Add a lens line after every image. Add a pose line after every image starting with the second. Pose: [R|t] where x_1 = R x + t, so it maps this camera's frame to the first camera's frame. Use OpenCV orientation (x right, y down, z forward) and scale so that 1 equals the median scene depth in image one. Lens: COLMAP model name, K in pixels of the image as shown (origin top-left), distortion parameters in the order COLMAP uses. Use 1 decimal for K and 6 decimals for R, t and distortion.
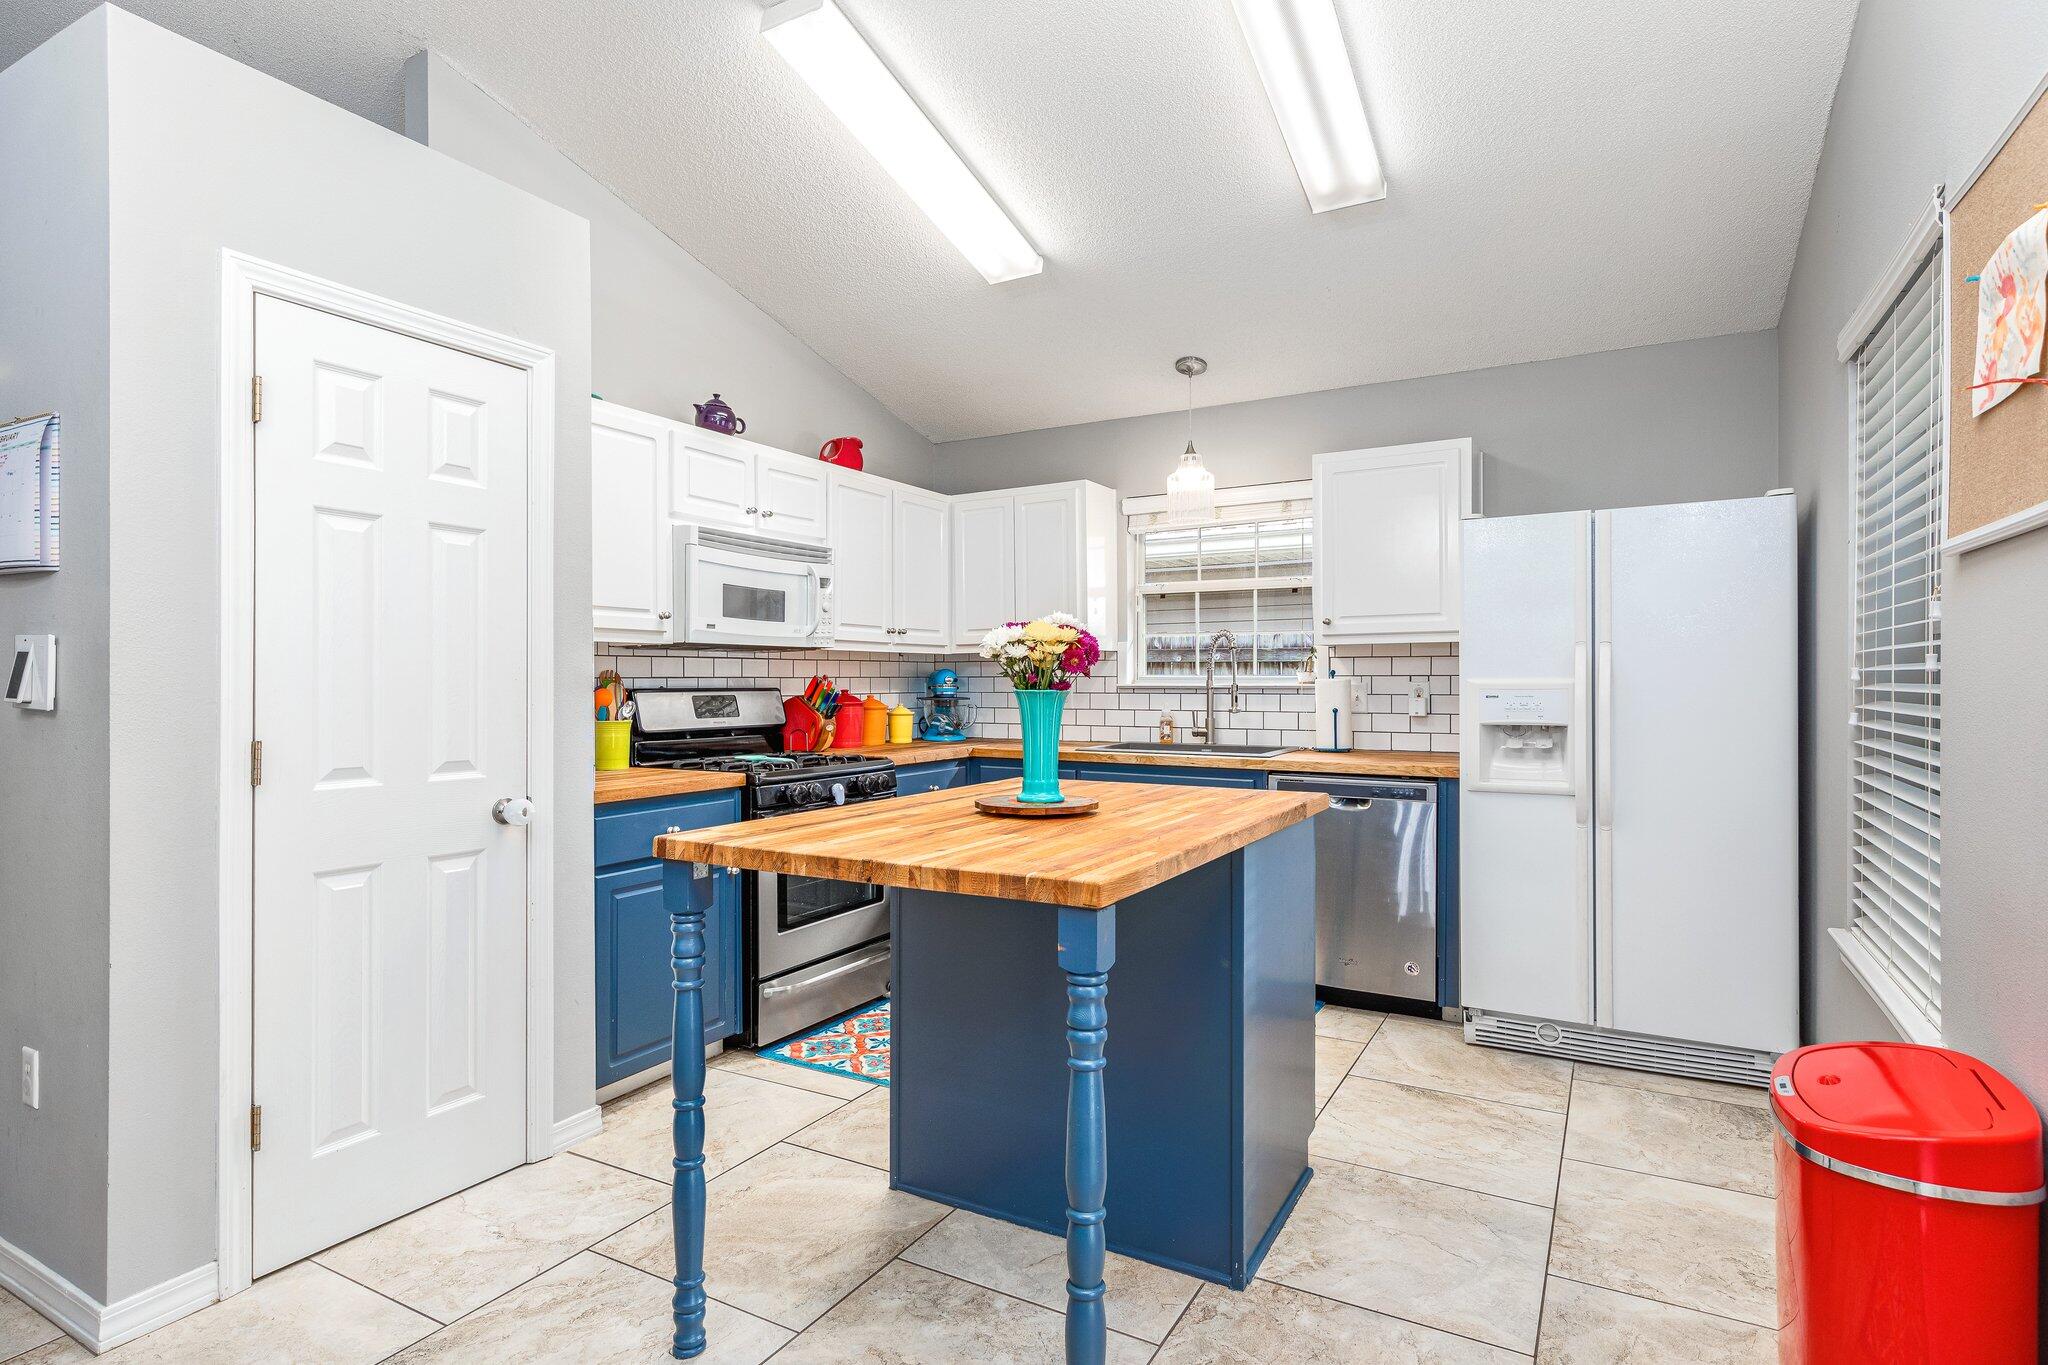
lens RADIAL K [[1053.3, 0, 1018.9], [0, 1053.3, 680.8], [0, 0, 1]] dist [0.007430, 0.000282]
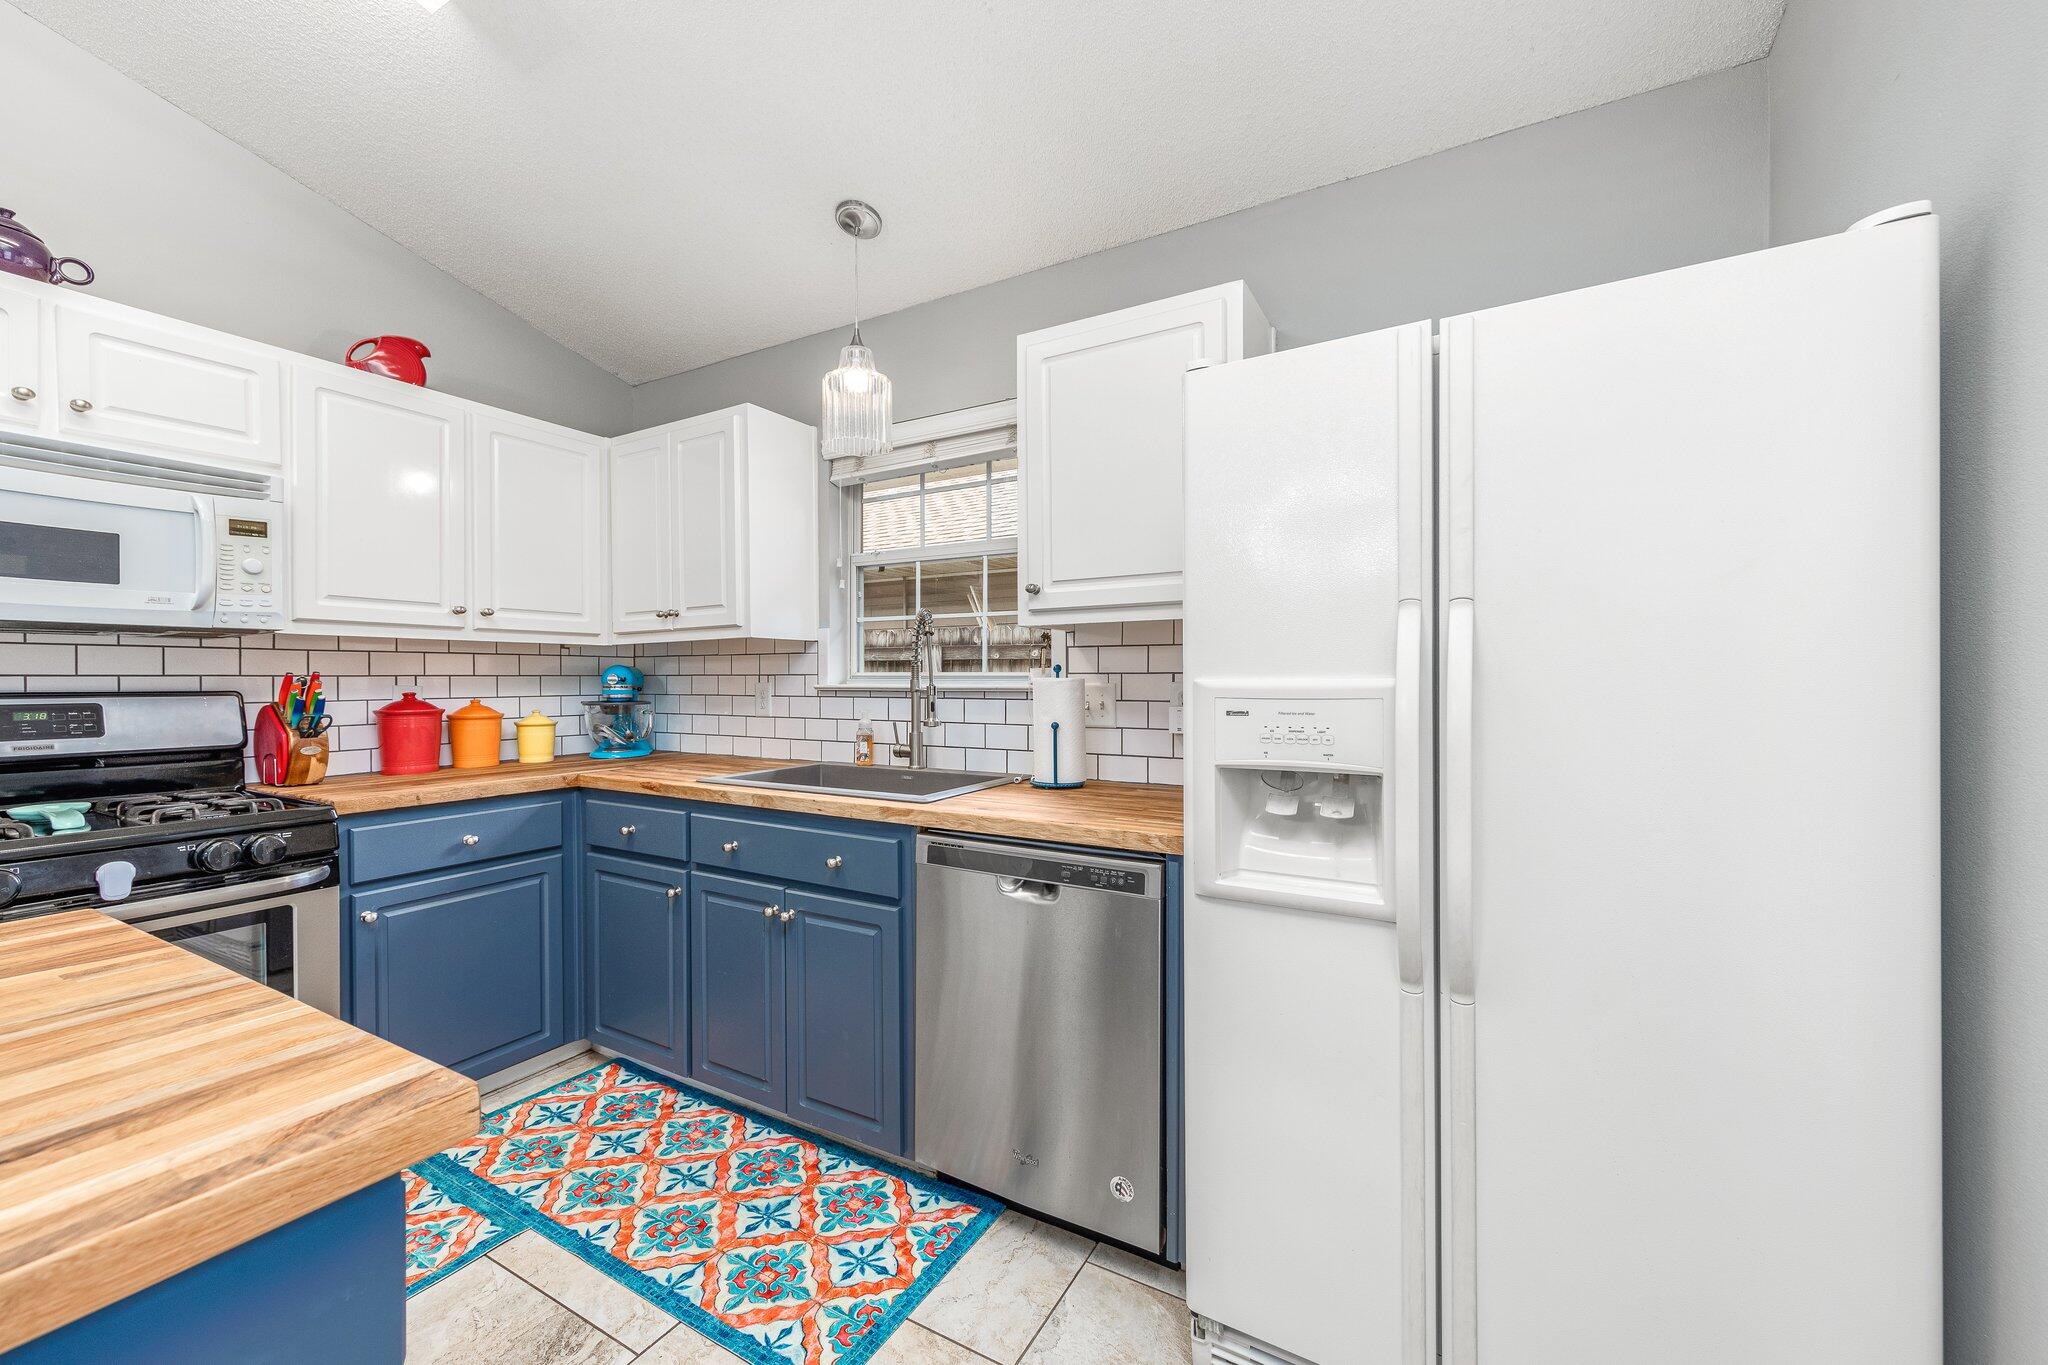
lens RADIAL K [[802.9, 0, 1013.3], [0, 802.9, 683.4], [0, 0, 1]] dist [0.009158, 0.000226]
pose [[0.999944, -0.000163, -0.010549, 0.275622], [0.000235, 0.999977, 0.006837, -0.001696], [0.010547, -0.006839, 0.999921, 0.490556]]
